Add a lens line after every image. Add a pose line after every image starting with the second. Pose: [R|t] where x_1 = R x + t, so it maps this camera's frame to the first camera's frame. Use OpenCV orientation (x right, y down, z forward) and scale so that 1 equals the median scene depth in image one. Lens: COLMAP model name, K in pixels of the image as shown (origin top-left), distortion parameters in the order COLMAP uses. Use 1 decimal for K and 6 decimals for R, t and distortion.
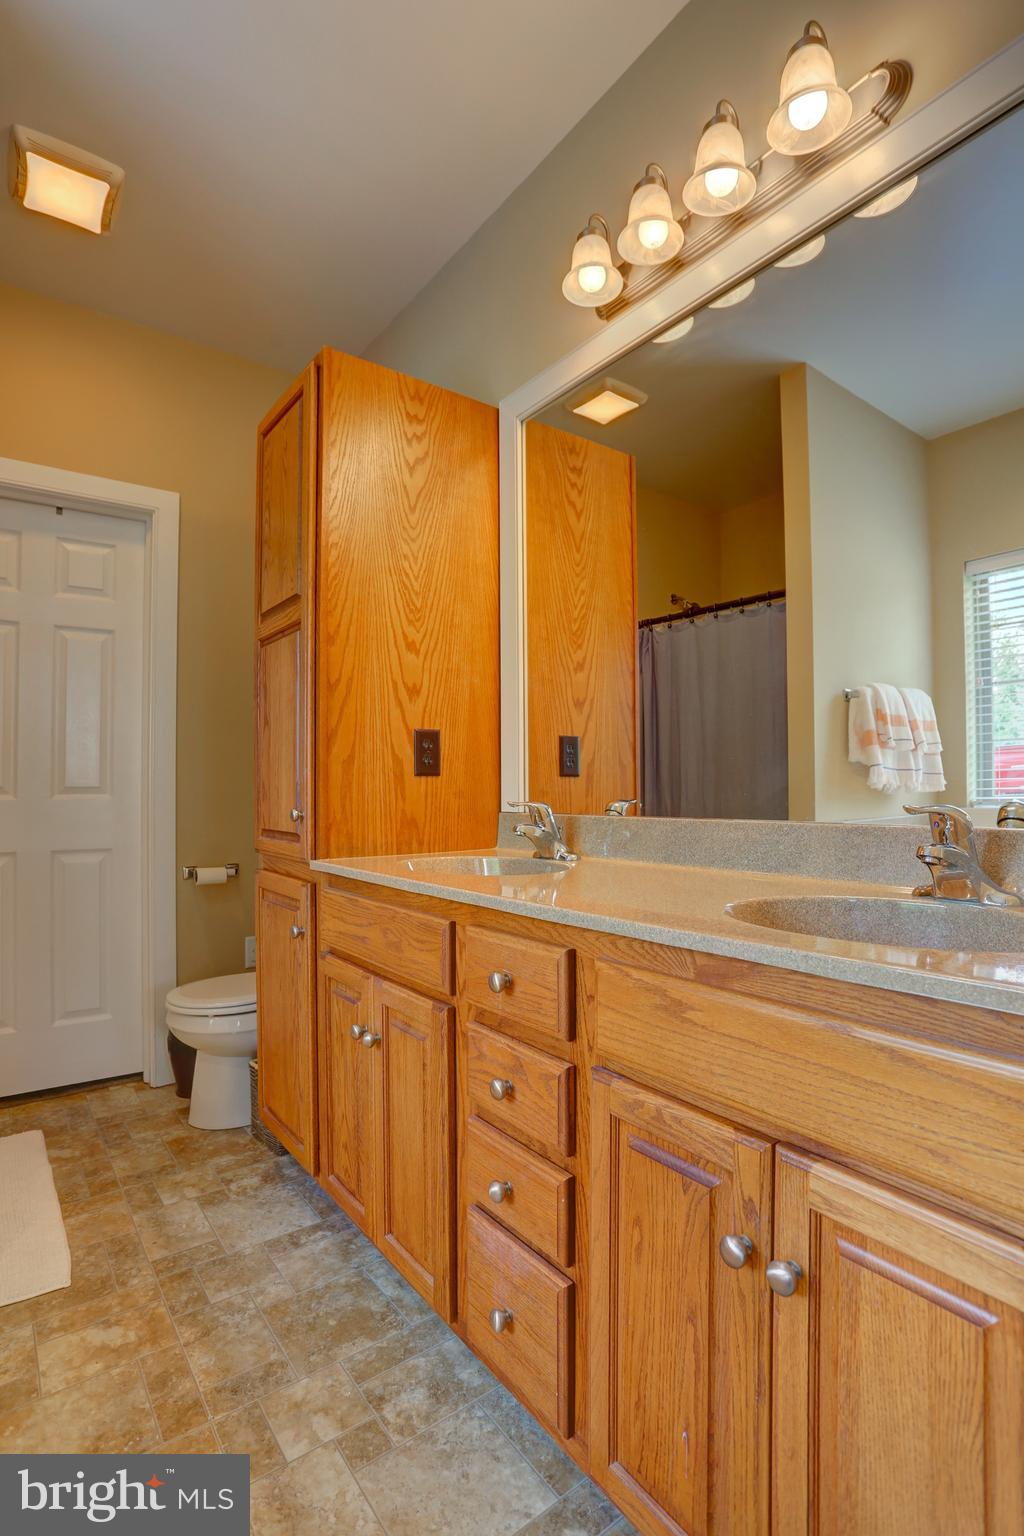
lens RADIAL K [[757.0, 0, 503.4], [0, 757.0, 774.1], [0, 0, 1]] dist [-0.070582, 0.029438]
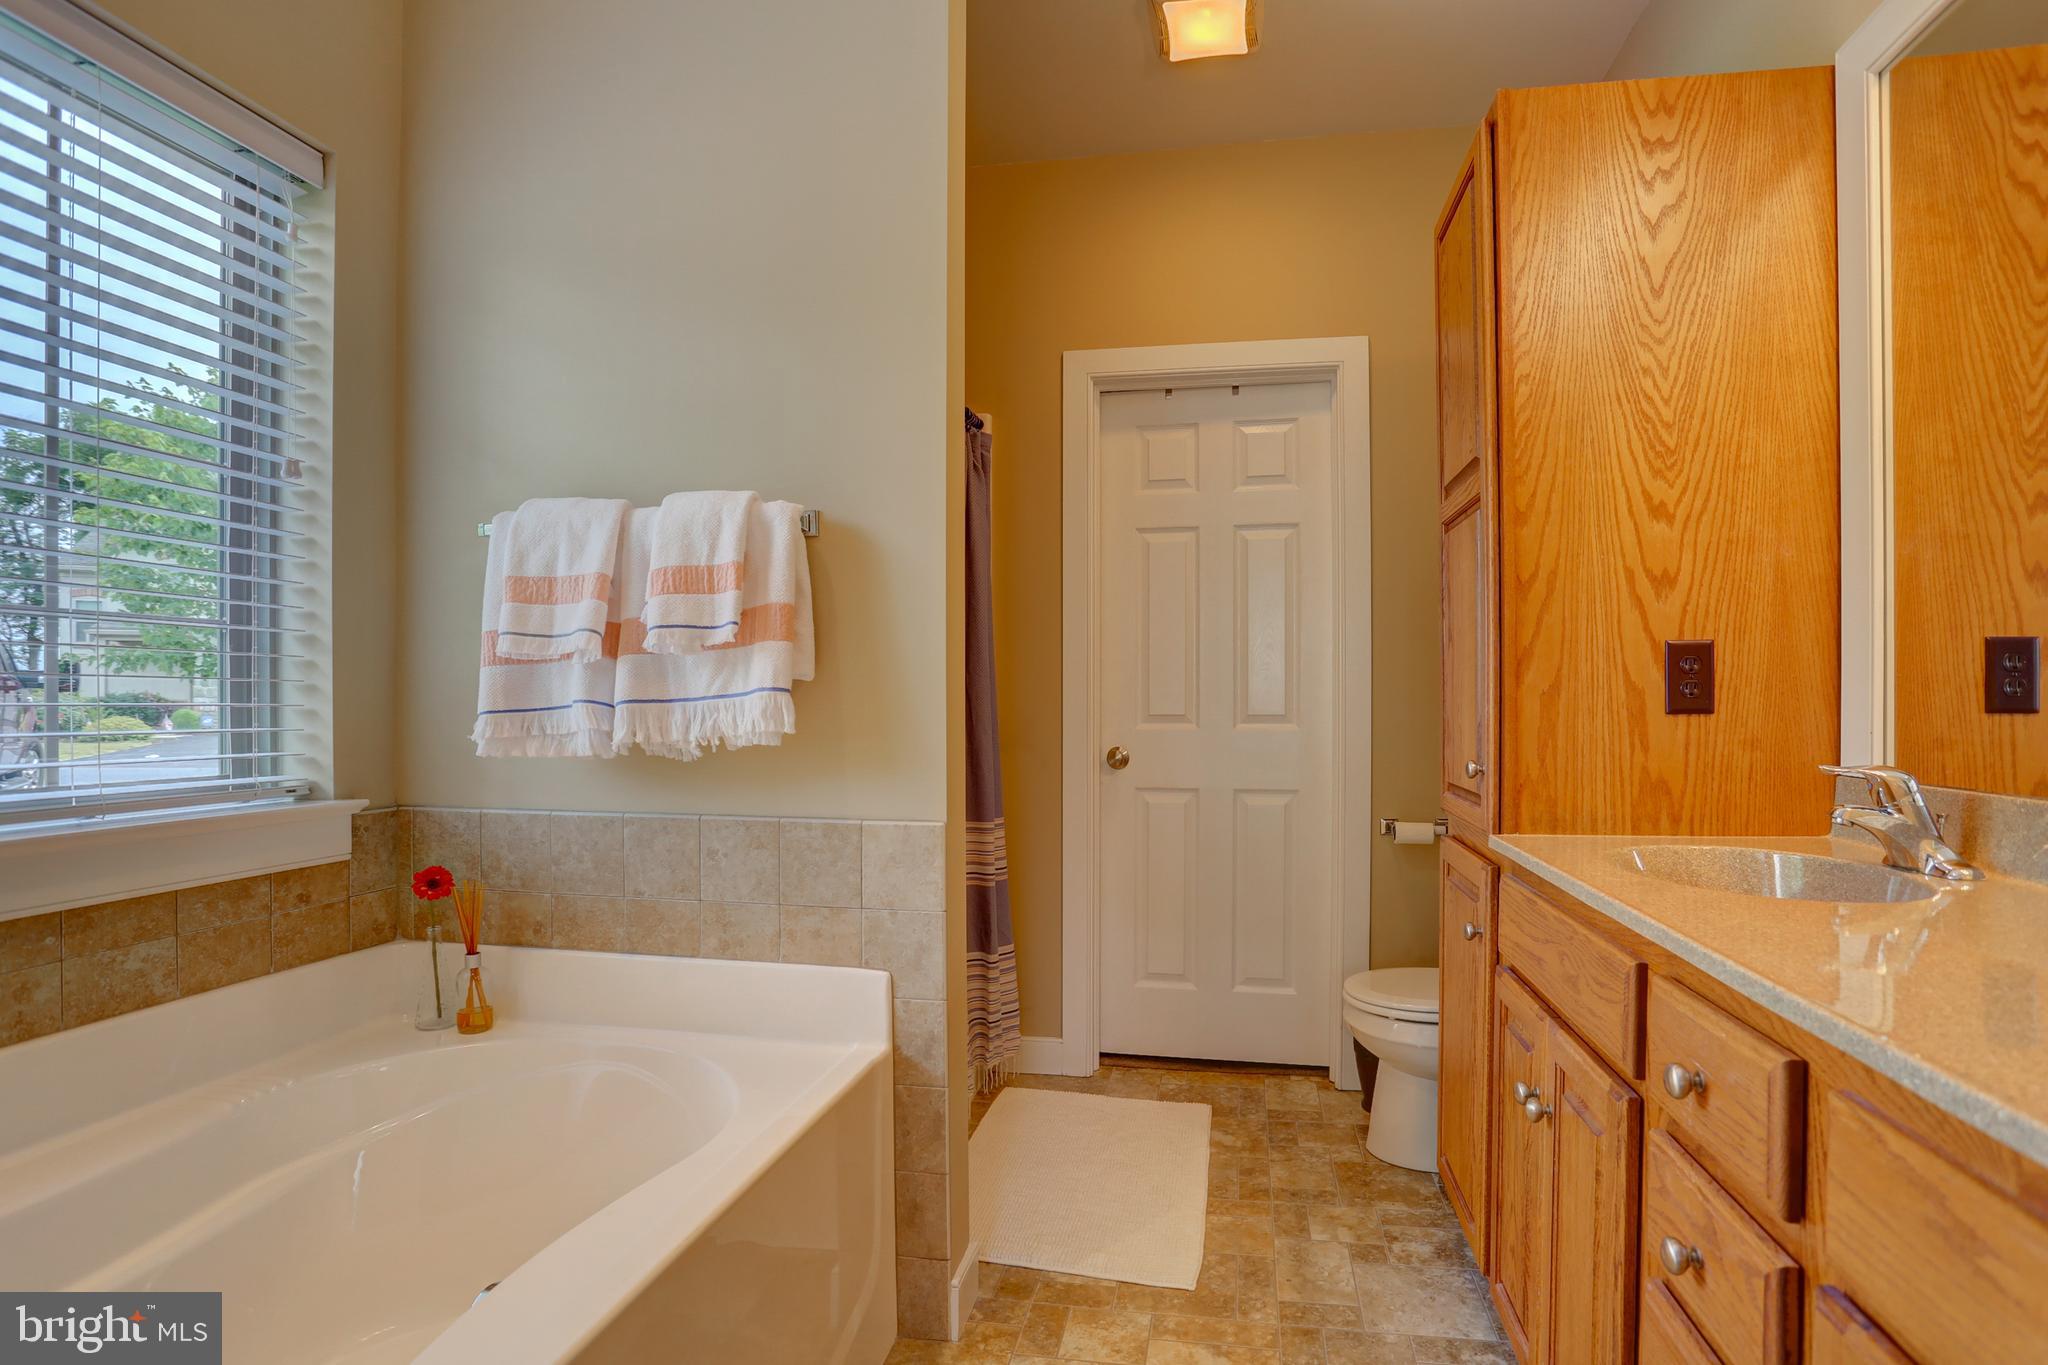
lens RADIAL K [[1009.3, 0, 1062.4], [0, 1009.3, 704.8], [0, 0, 1]] dist [-0.070582, 0.029438]
pose [[0.695521, 0.005394, -0.718485, 0.127216], [0.015512, 0.999626, 0.022521, -0.032393], [0.718338, -0.026809, 0.695178, 0.057844]]
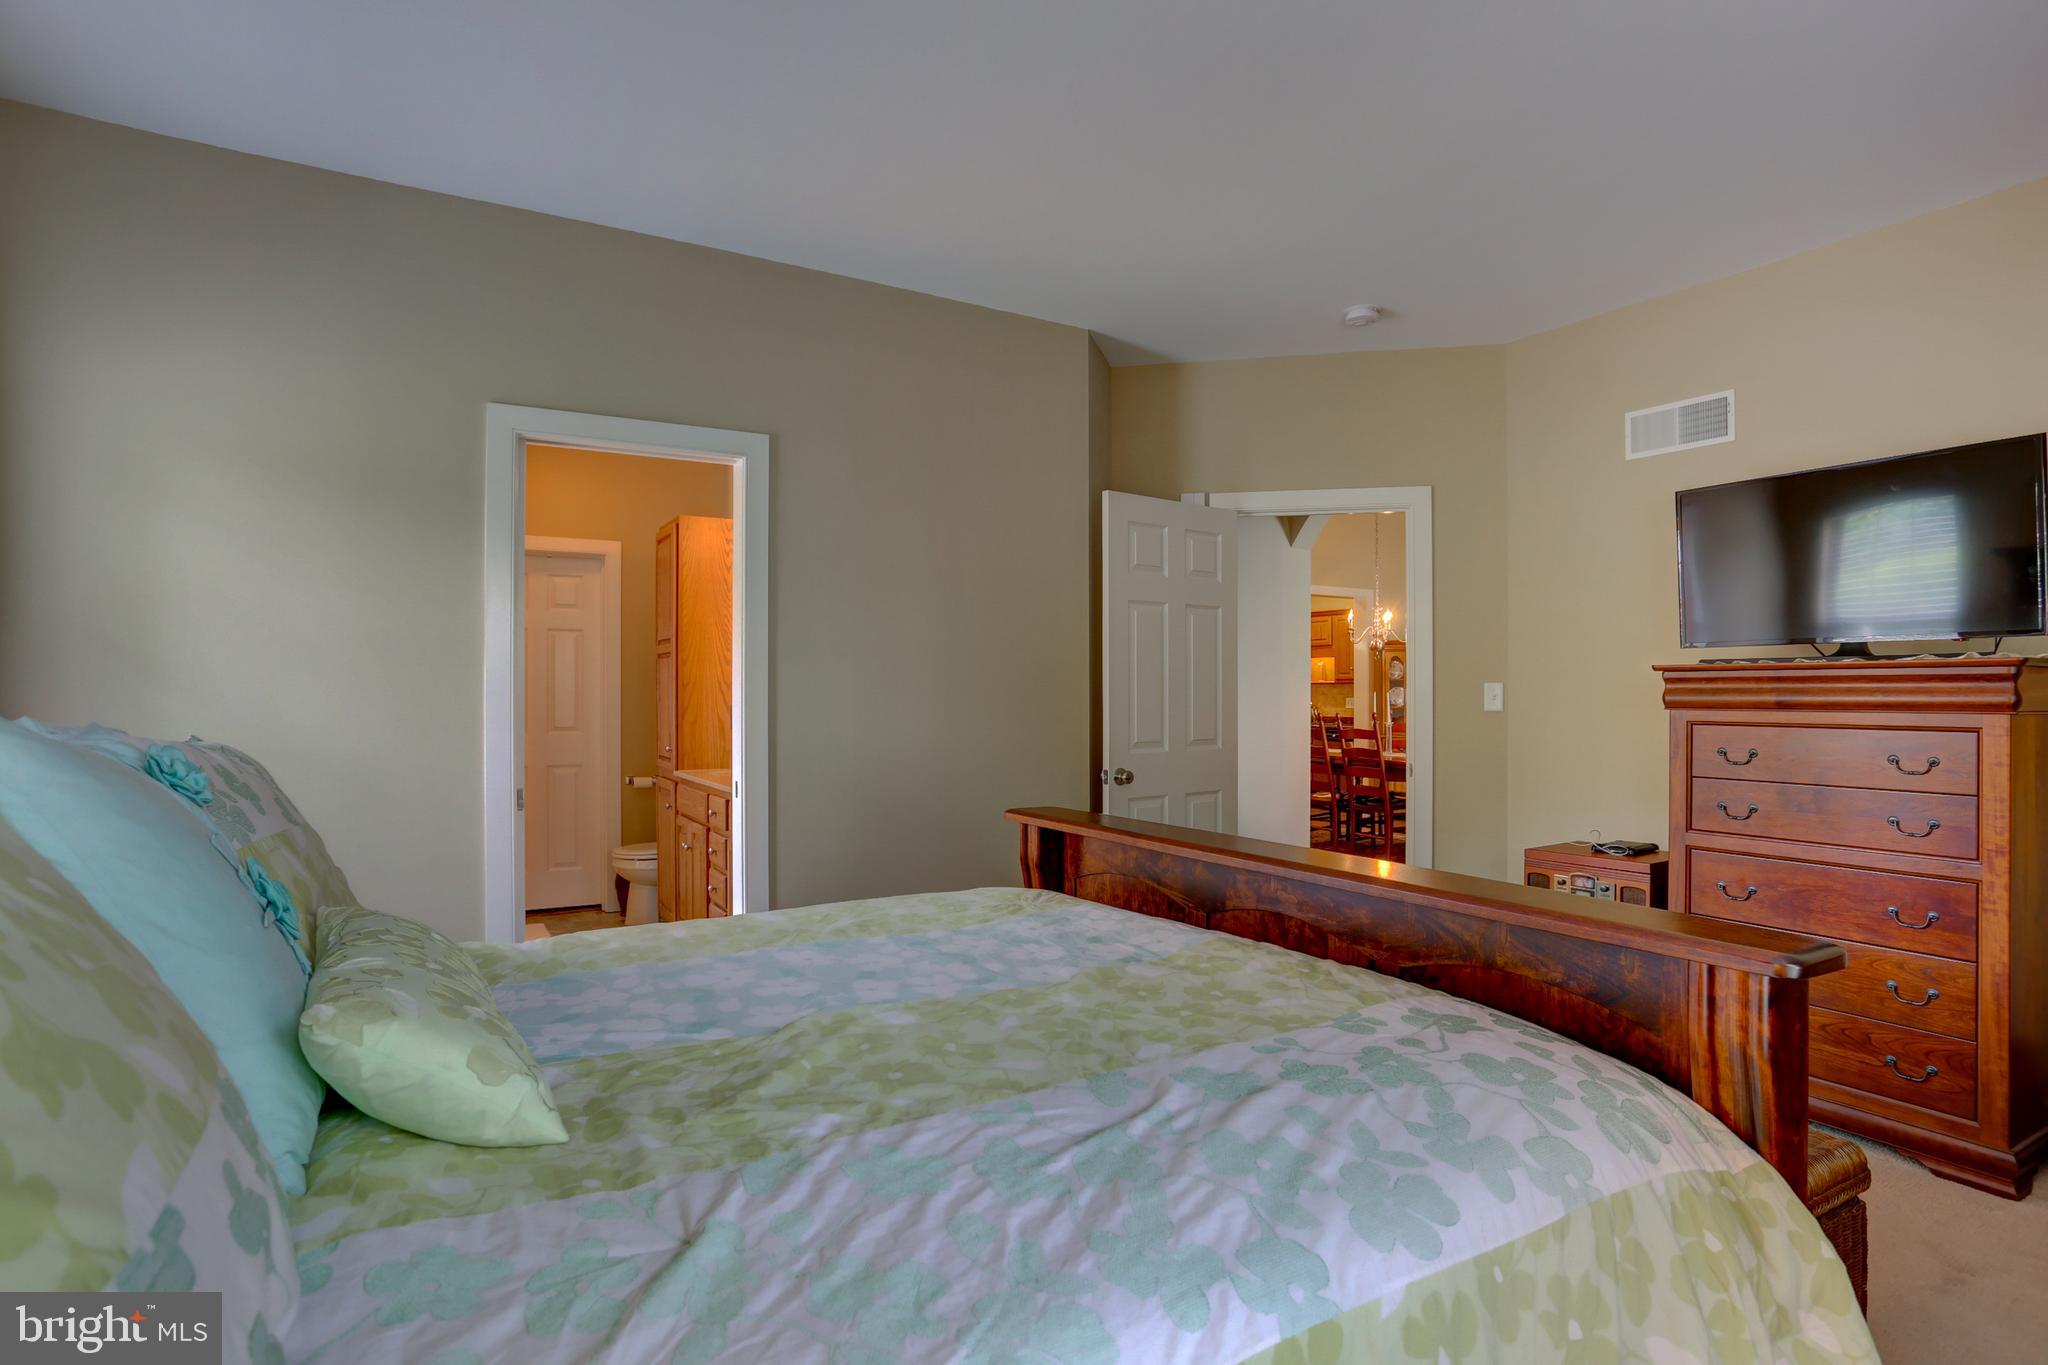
lens RADIAL K [[1081.5, 0, 1018.7], [0, 1081.5, 687.6], [0, 0, 1]] dist [-0.005675, -0.000158]
pose [[0.994386, 0.003712, -0.105749, 0.943973], [-0.001487, 0.999776, 0.021106, -0.169421], [0.105804, -0.020830, 0.994169, -1.752052]]
